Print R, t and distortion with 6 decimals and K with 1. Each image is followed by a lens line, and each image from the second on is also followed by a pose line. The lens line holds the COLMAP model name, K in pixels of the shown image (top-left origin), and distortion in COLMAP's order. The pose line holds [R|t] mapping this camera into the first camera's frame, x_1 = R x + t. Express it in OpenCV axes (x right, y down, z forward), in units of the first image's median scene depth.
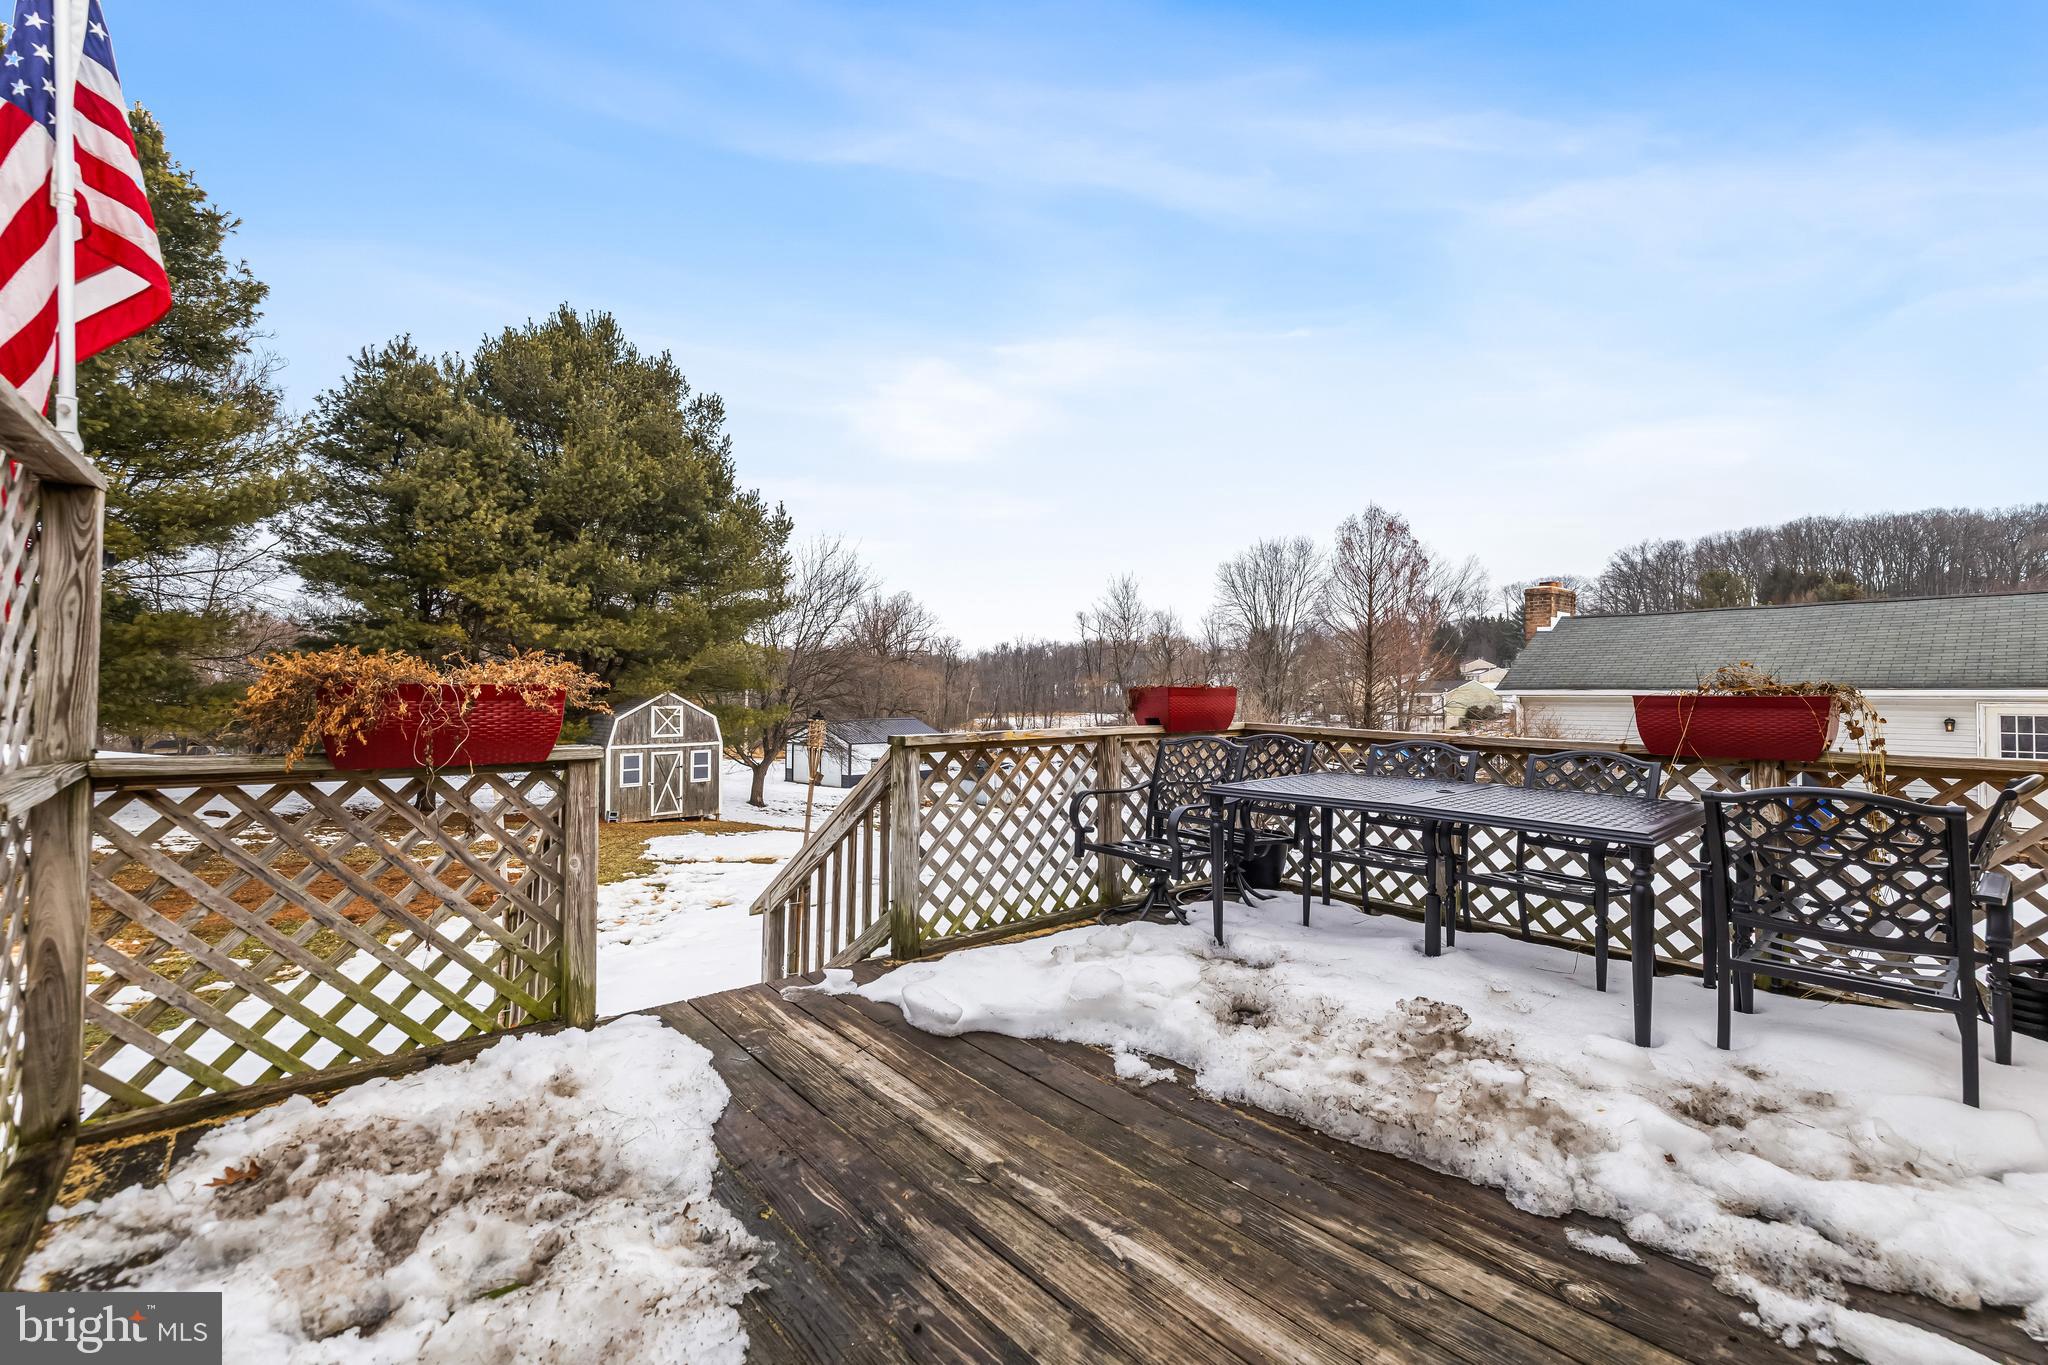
lens RADIAL K [[864.6, 0, 1023.9], [0, 864.6, 673.9], [0, 0, 1]] dist [0.002881, 0.000420]
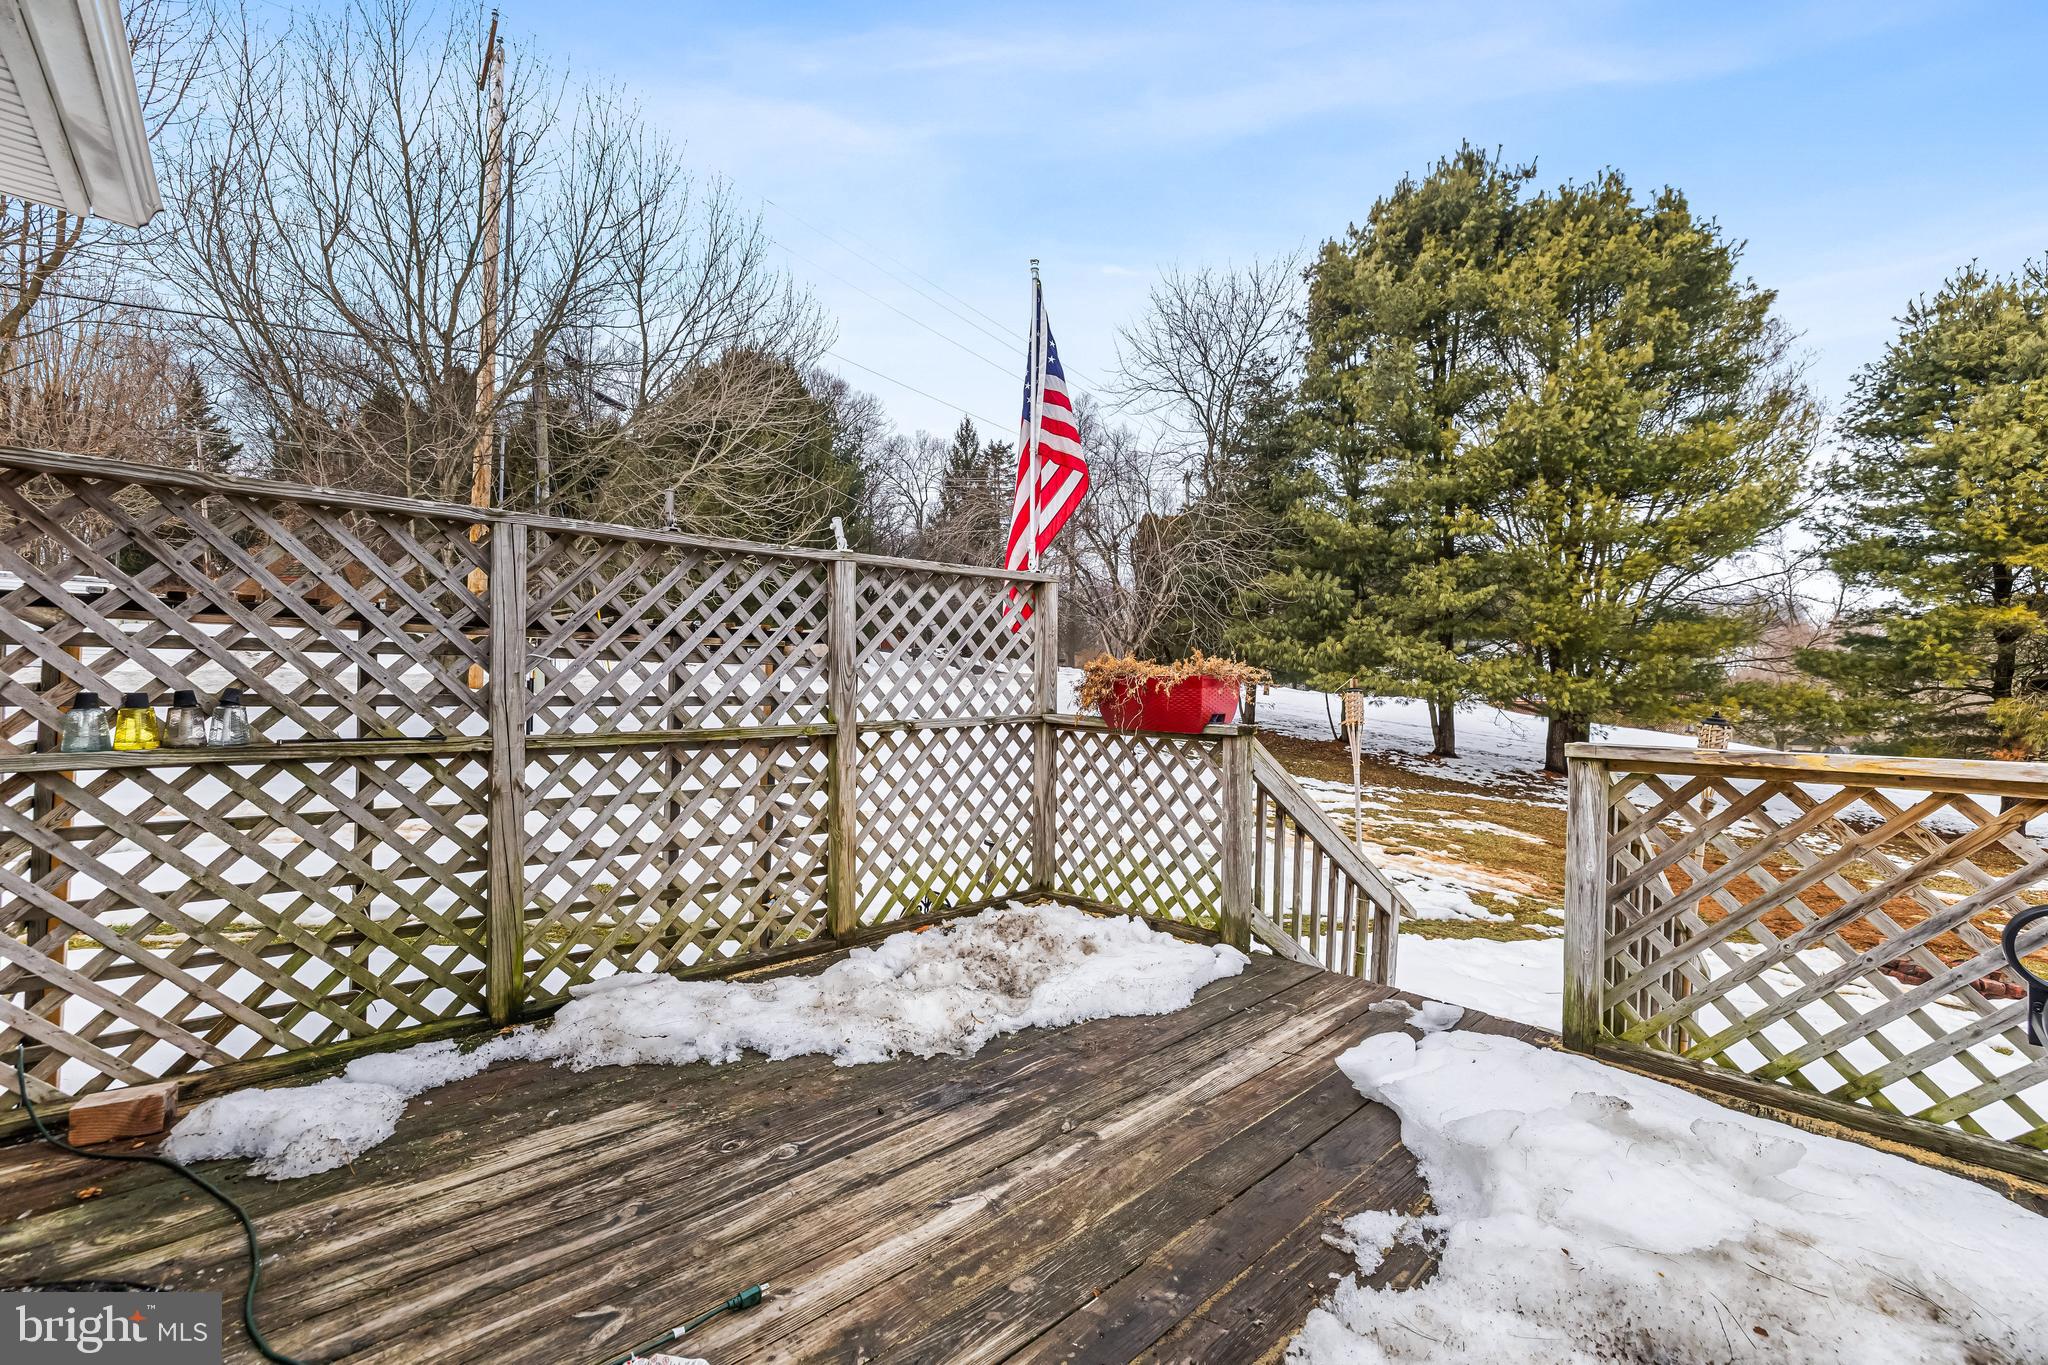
lens RADIAL K [[860.8, 0, 1032.1], [0, 860.8, 684.6], [0, 0, 1]] dist [0.002326, 0.000460]
pose [[0.047930, -0.000928, -0.998850, 0.132078], [0.012253, 0.999925, -0.000341, 0.003725], [0.998776, -0.012222, 0.047938, 0.117561]]
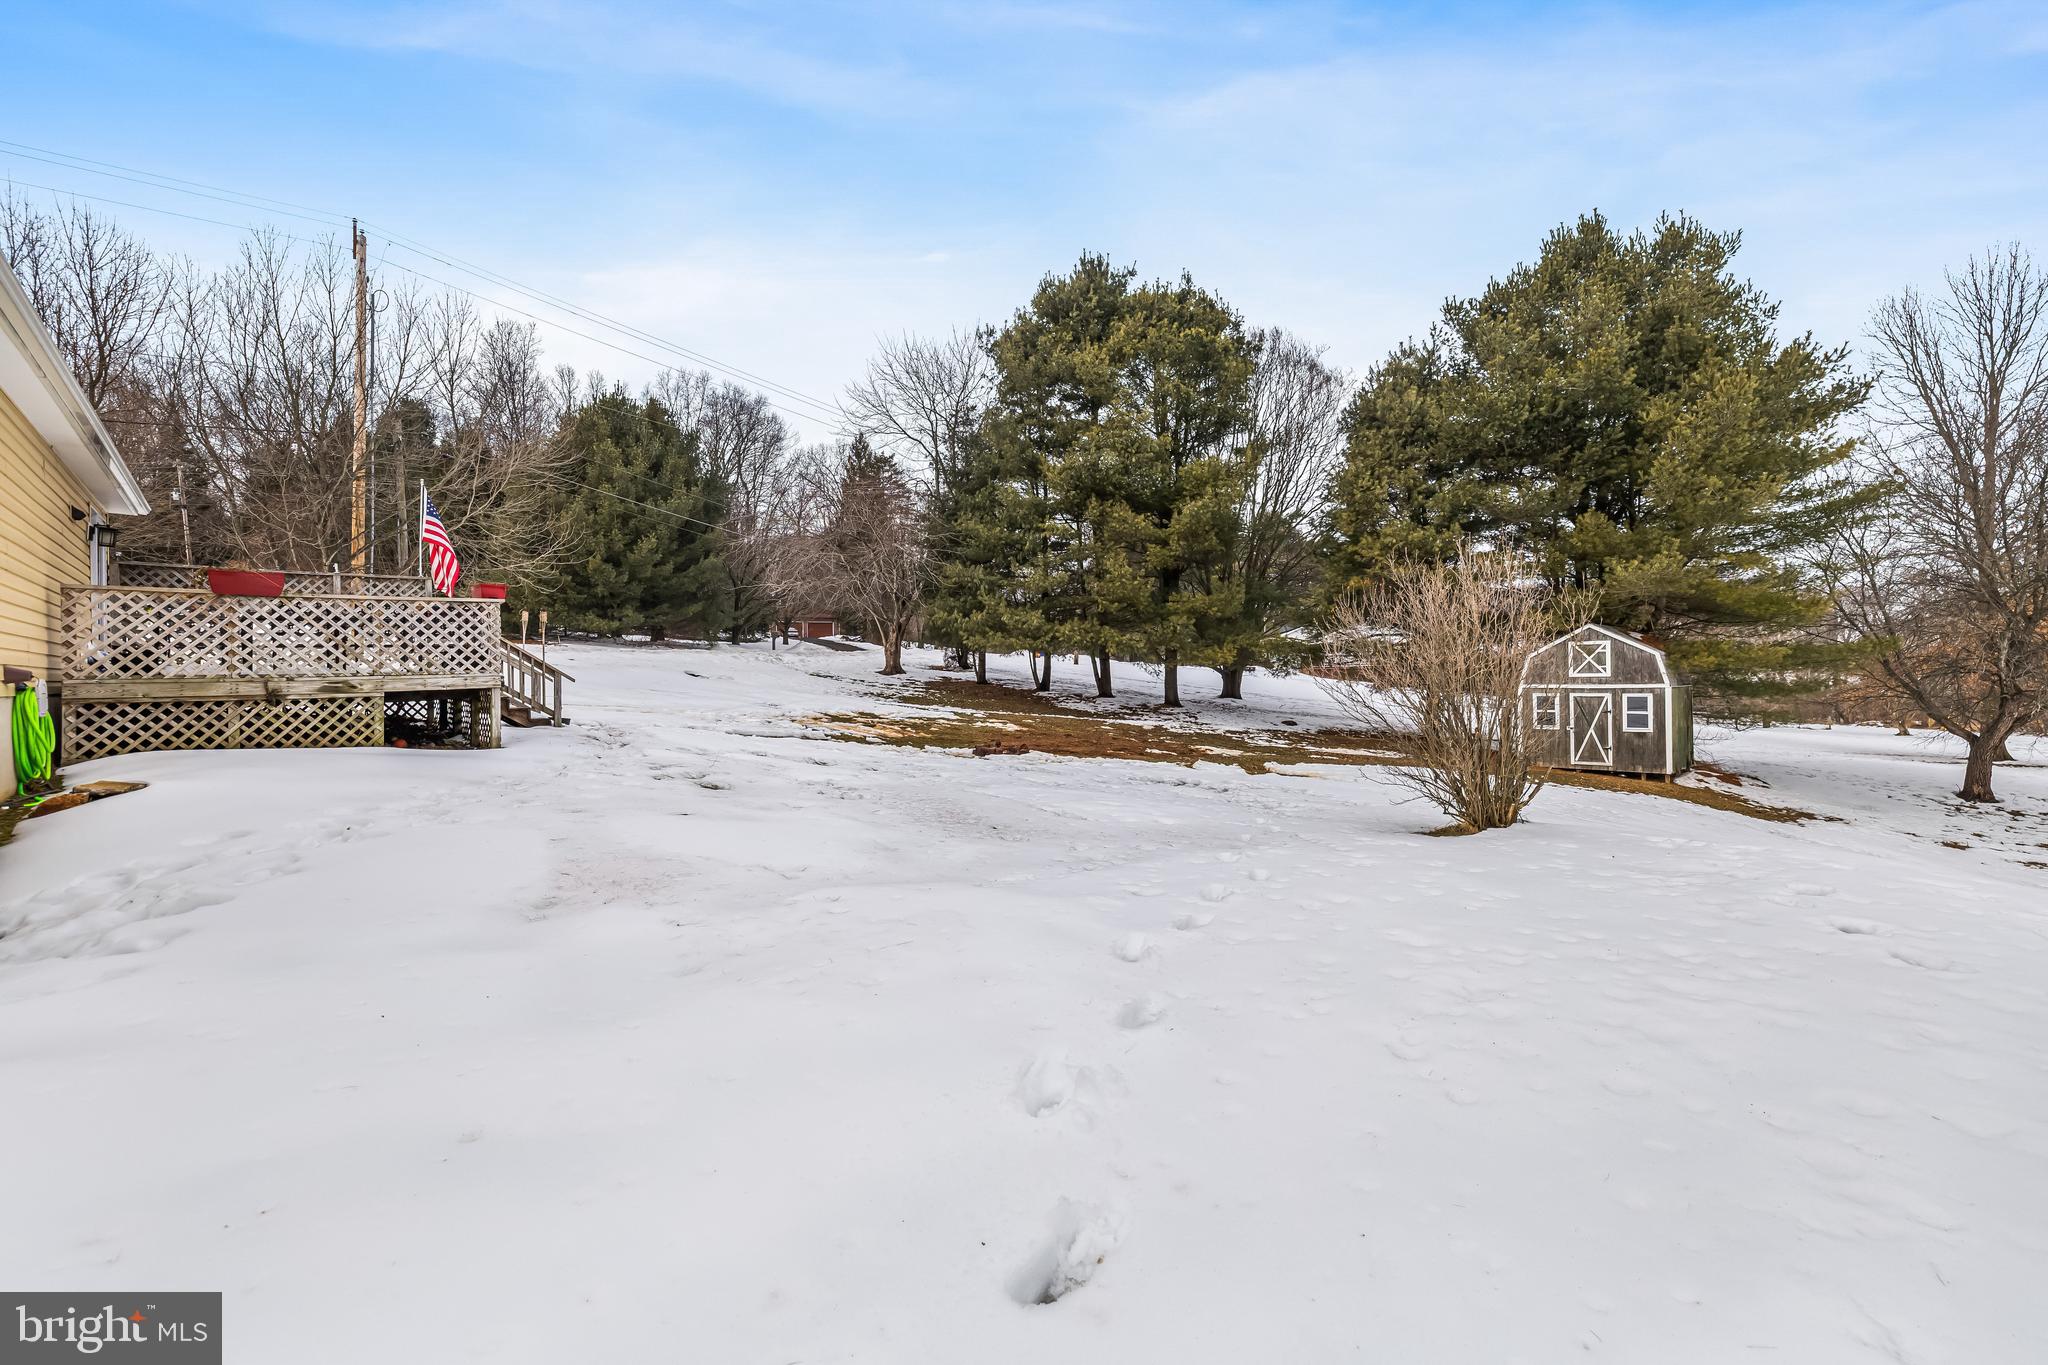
lens RADIAL K [[881.6, 0, 1043.4], [0, 881.6, 679.2], [0, 0, 1]] dist [0.005245, -0.007718]
pose [[0.047263, -0.002557, -0.998879, 0.911628], [0.034881, 0.999391, -0.000908, 0.115721], [0.998273, -0.034799, 0.047323, 0.824697]]
